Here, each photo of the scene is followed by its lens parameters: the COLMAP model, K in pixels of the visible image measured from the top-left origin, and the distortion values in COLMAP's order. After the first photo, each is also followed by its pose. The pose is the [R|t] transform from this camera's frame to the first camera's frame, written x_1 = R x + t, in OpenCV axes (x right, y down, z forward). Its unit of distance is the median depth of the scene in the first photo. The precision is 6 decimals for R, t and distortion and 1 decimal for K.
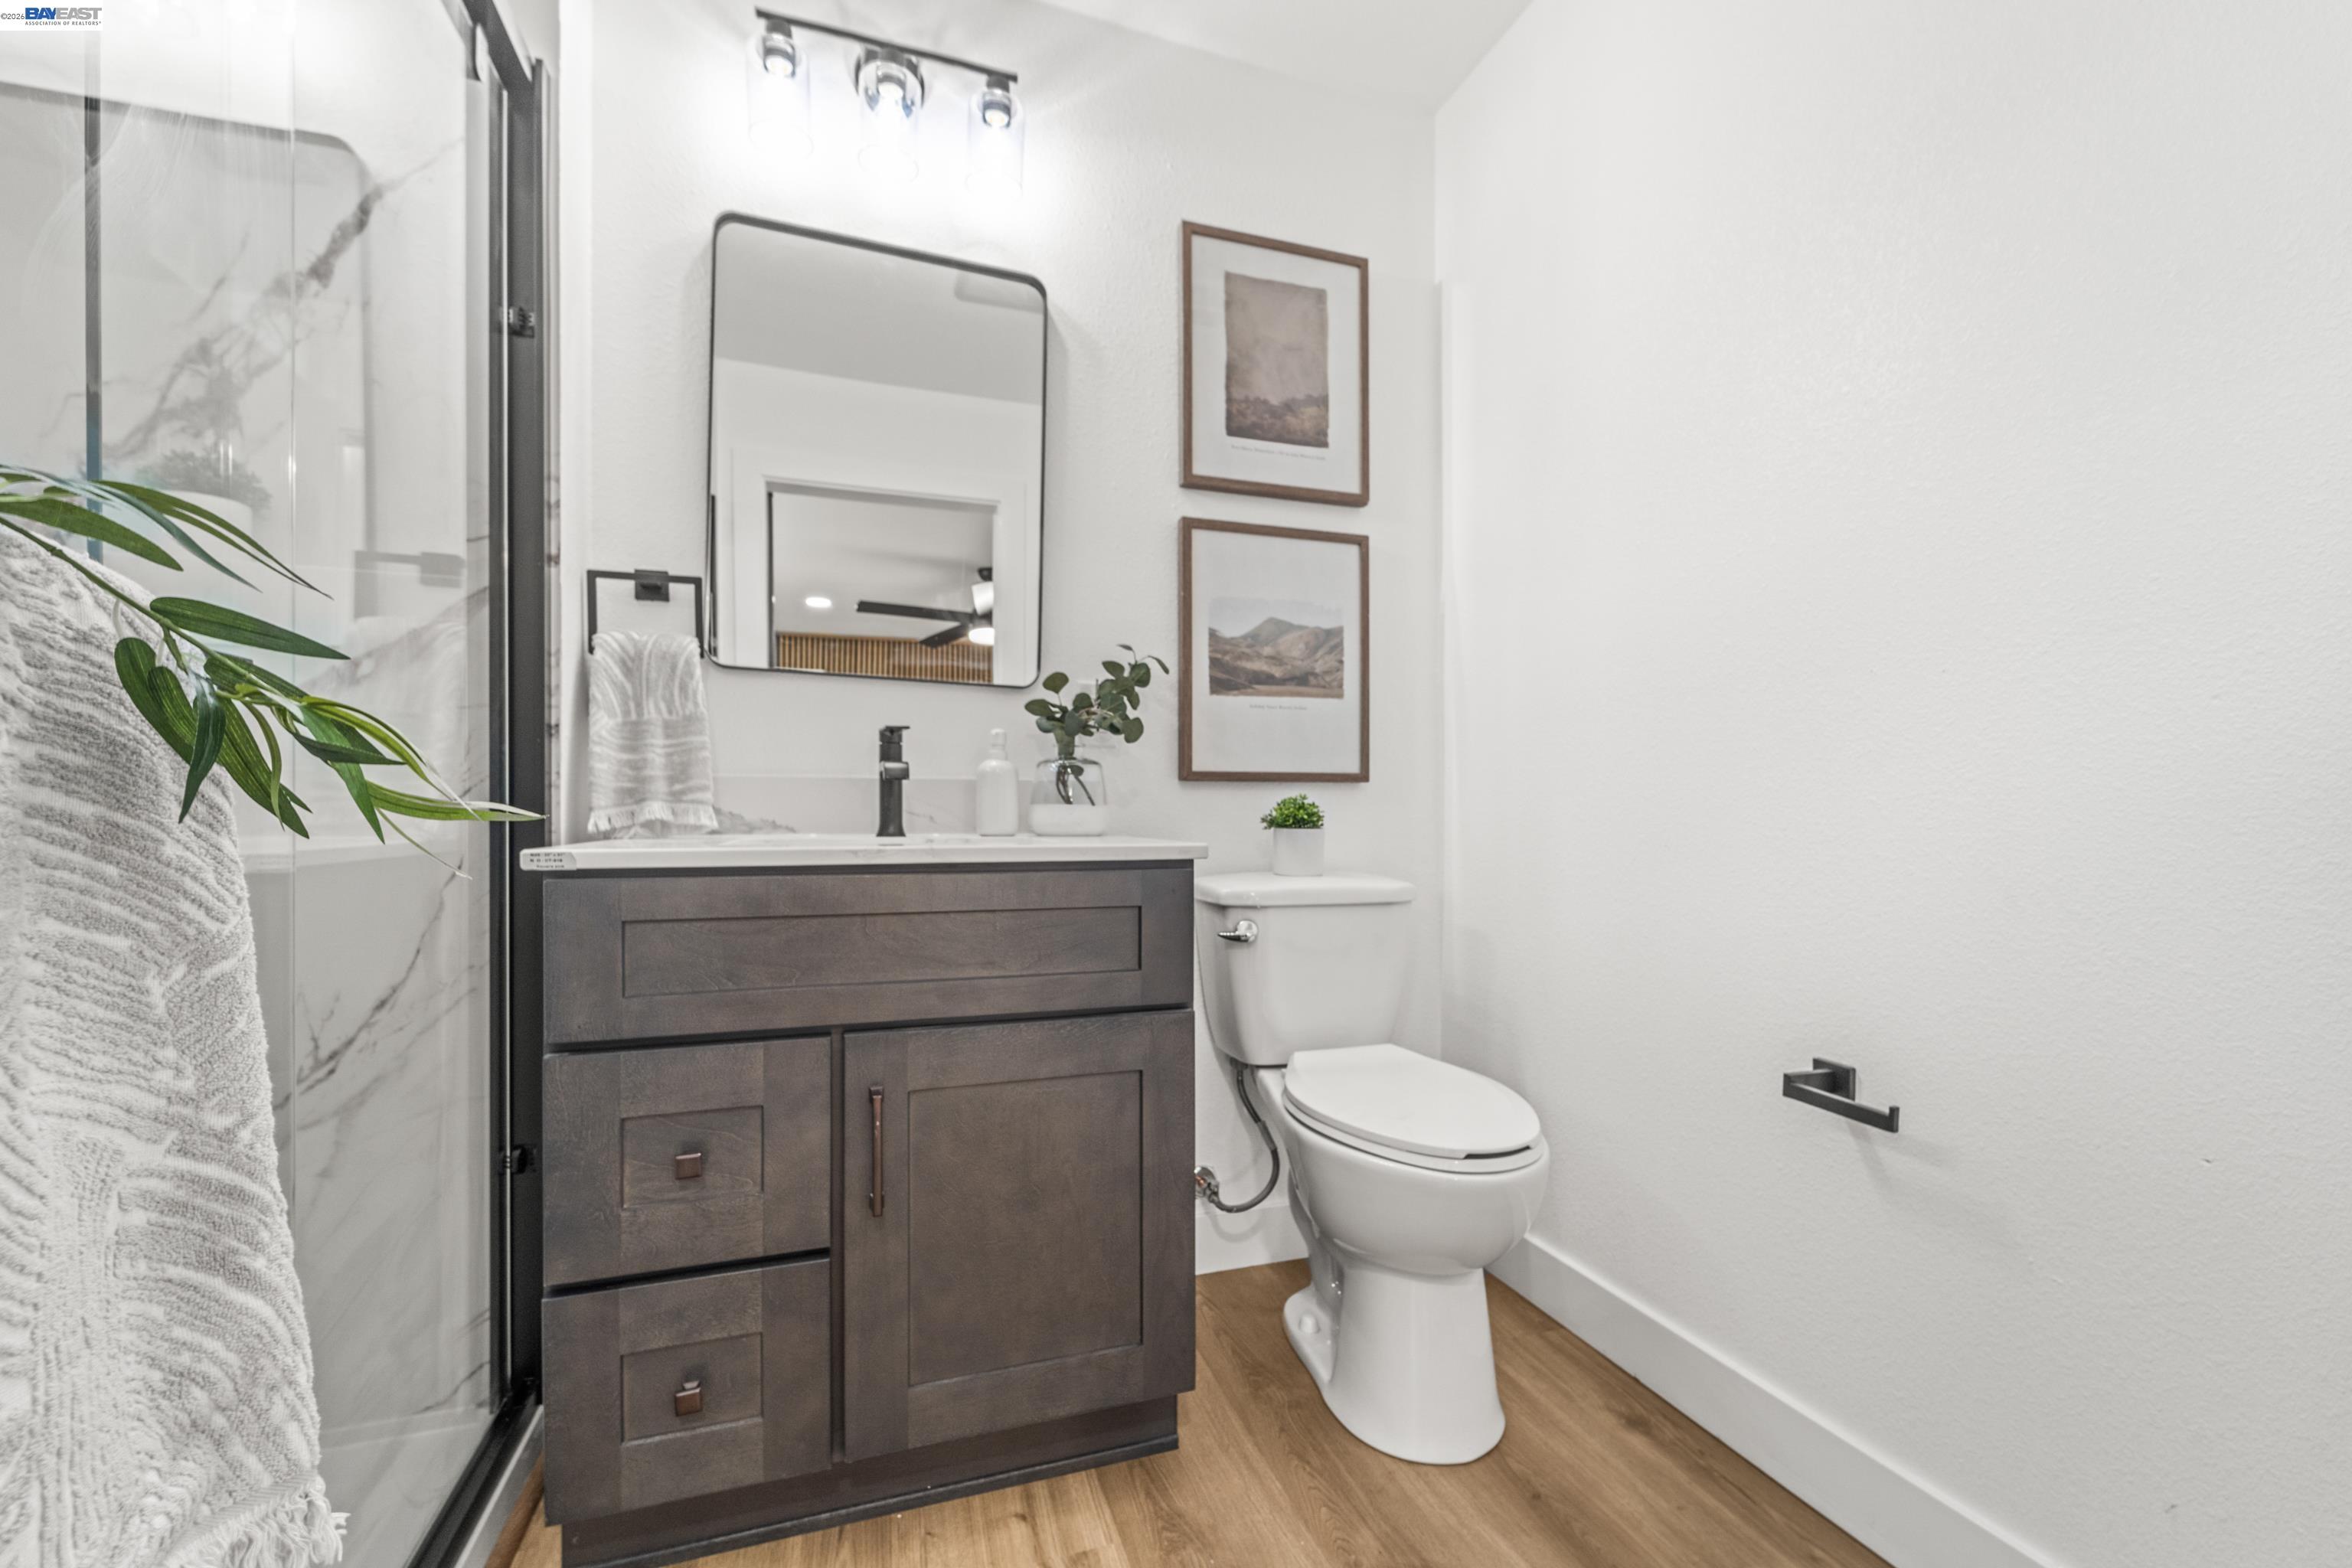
lens RADIAL K [[944.9, 0, 1179.5], [0, 944.9, 828.0], [0, 0, 1]] dist [0.000366, -0.001174]
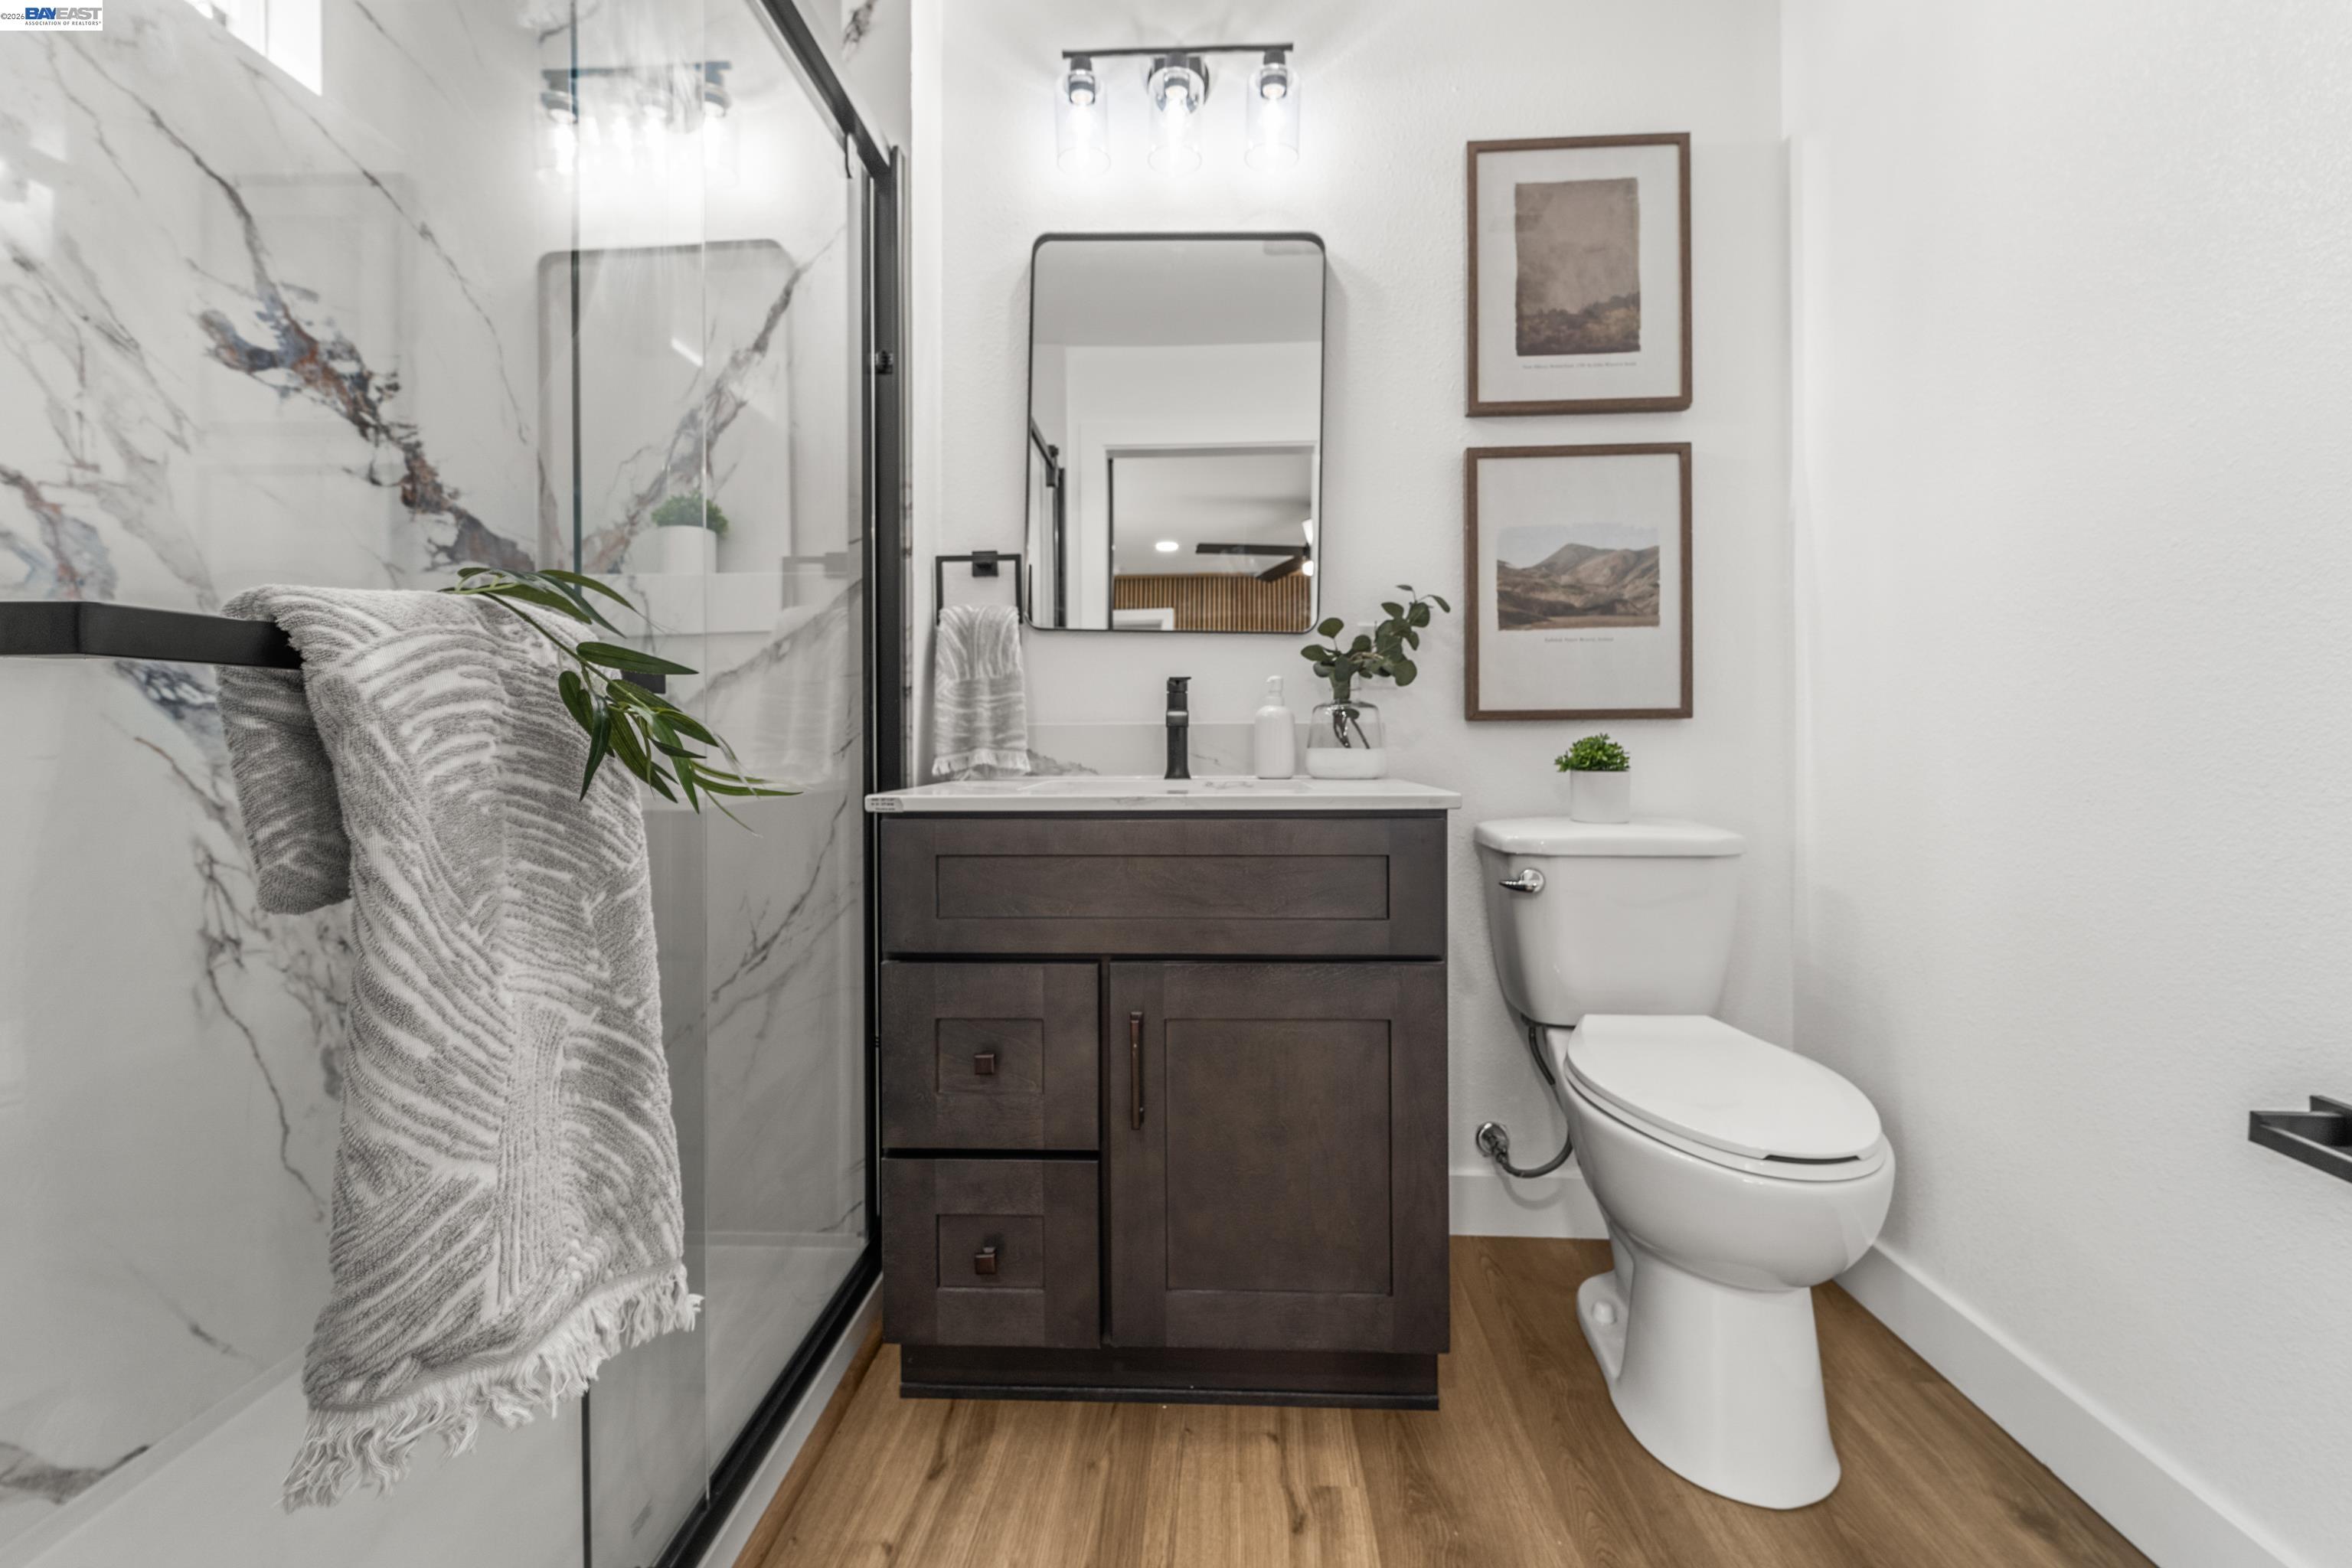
lens RADIAL K [[944.9, 0, 1181.2], [0, 944.9, 749.5], [0, 0, 1]] dist [0.000366, -0.001174]
pose [[0.932030, -0.001955, -0.362375, 0.088384], [0.001046, 0.999996, -0.002703, -0.020451], [0.362378, 0.002141, 0.932029, -0.007788]]
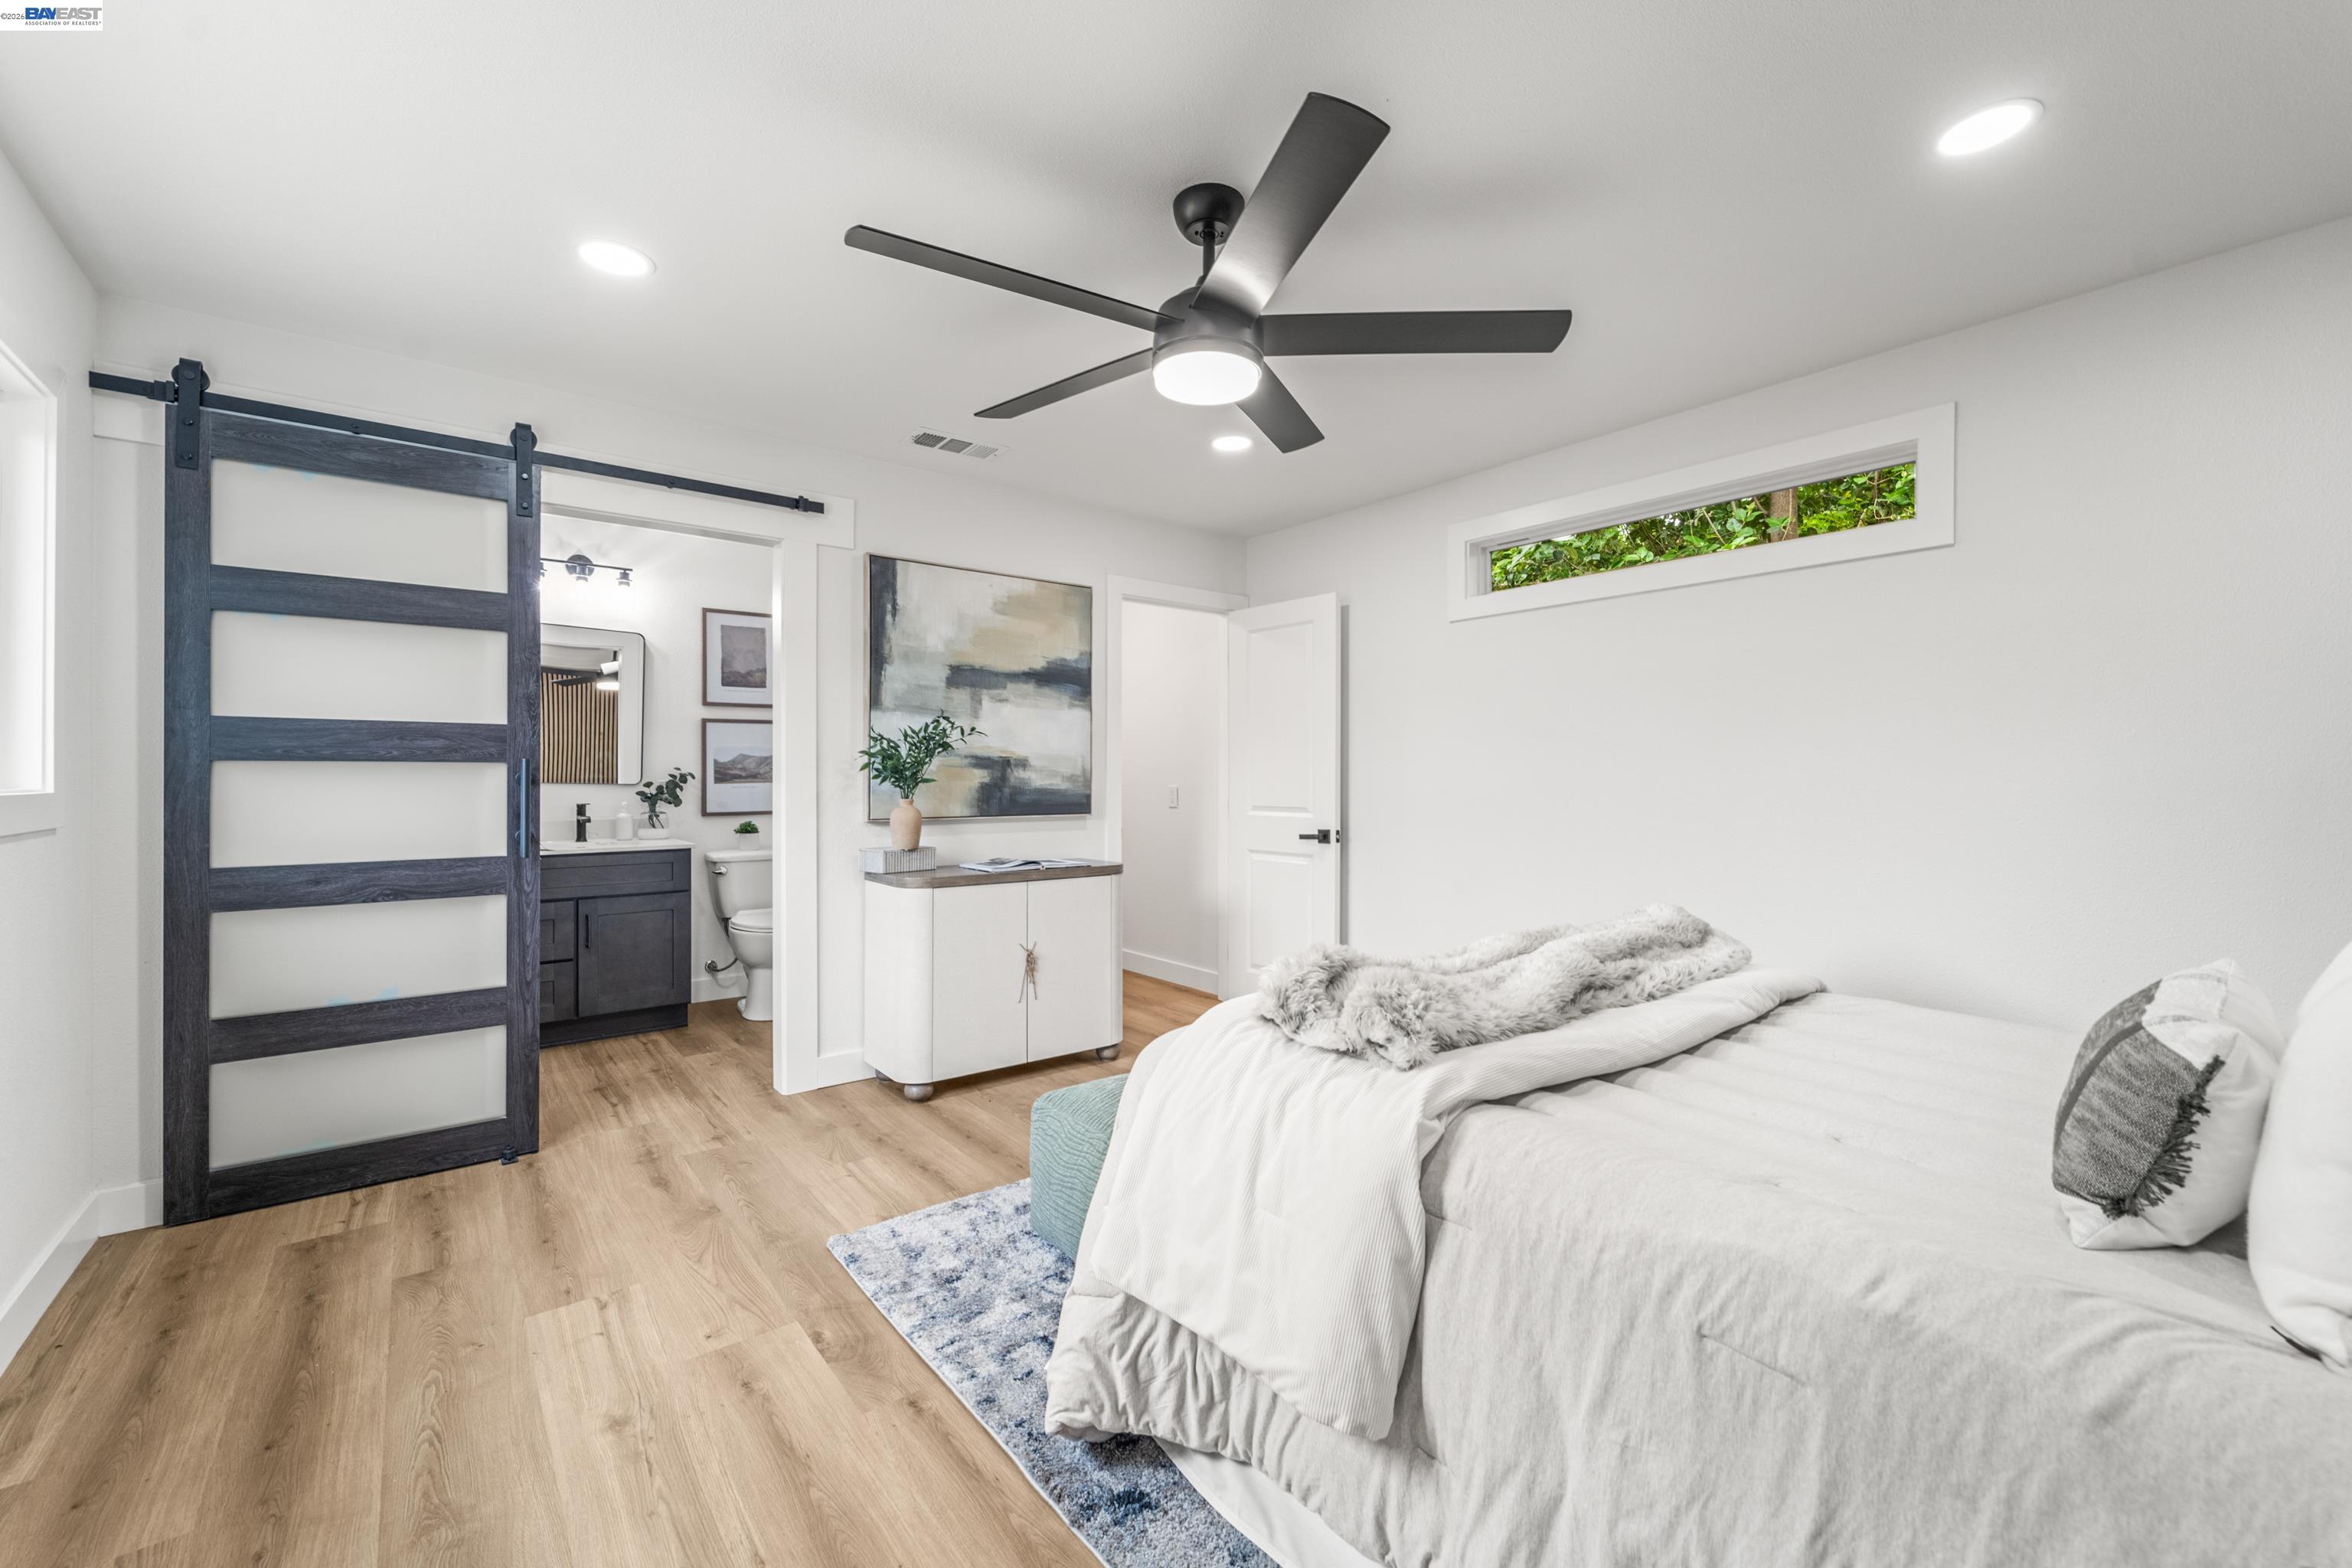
lens RADIAL K [[944.9, 0, 1176.7], [0, 944.9, 776.0], [0, 0, 1]] dist [0.000366, -0.001174]
pose [[0.940320, -0.001168, 0.340289, 0.396759], [0.003197, 0.999980, -0.005402, -0.161505], [-0.340276, 0.006168, 0.940305, -2.210827]]
